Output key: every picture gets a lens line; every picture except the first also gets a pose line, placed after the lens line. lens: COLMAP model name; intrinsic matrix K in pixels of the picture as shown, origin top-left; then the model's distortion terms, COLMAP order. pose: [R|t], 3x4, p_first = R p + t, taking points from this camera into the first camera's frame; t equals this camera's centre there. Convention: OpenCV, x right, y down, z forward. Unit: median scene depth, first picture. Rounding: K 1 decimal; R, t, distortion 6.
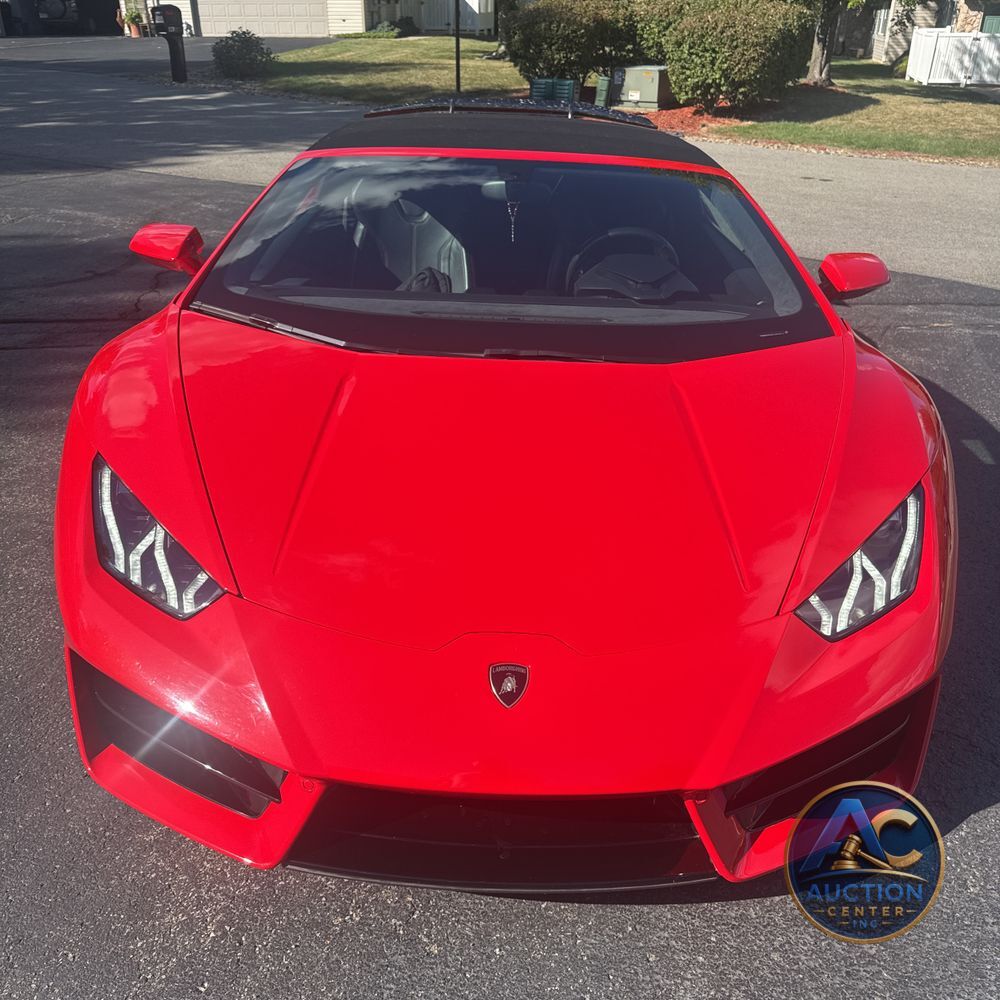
lens RADIAL K [[953.4, 0, 498.4], [0, 953.4, 506.8], [0, 0, 1]] dist [0.001523, 0.000000]
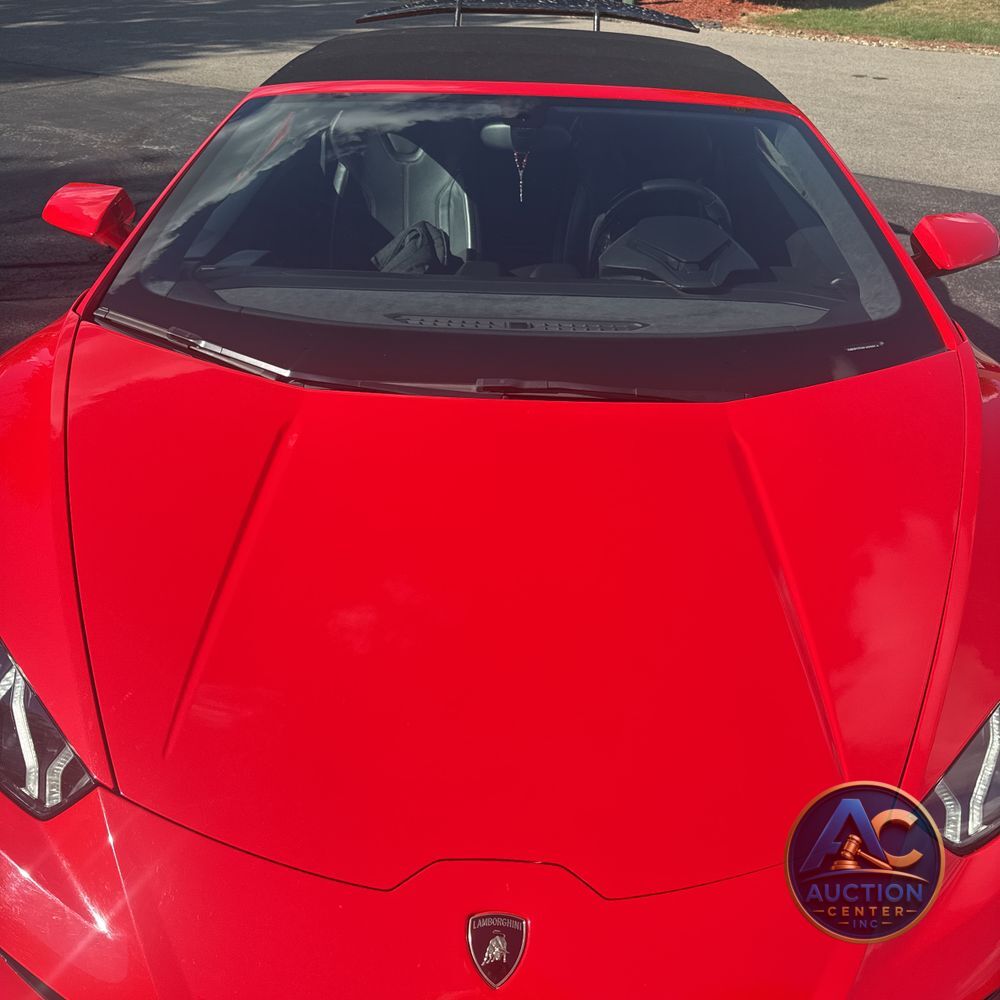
lens RADIAL K [[953.4, 0, 494.7], [0, 953.4, 510.4], [0, 0, 1]] dist [0.001523, 0.000000]
pose [[0.999596, 0.000471, -0.028427, 0.011984], [0.002403, 0.994885, 0.100989, -0.079741], [0.028329, -0.101017, 0.994481, 0.143273]]
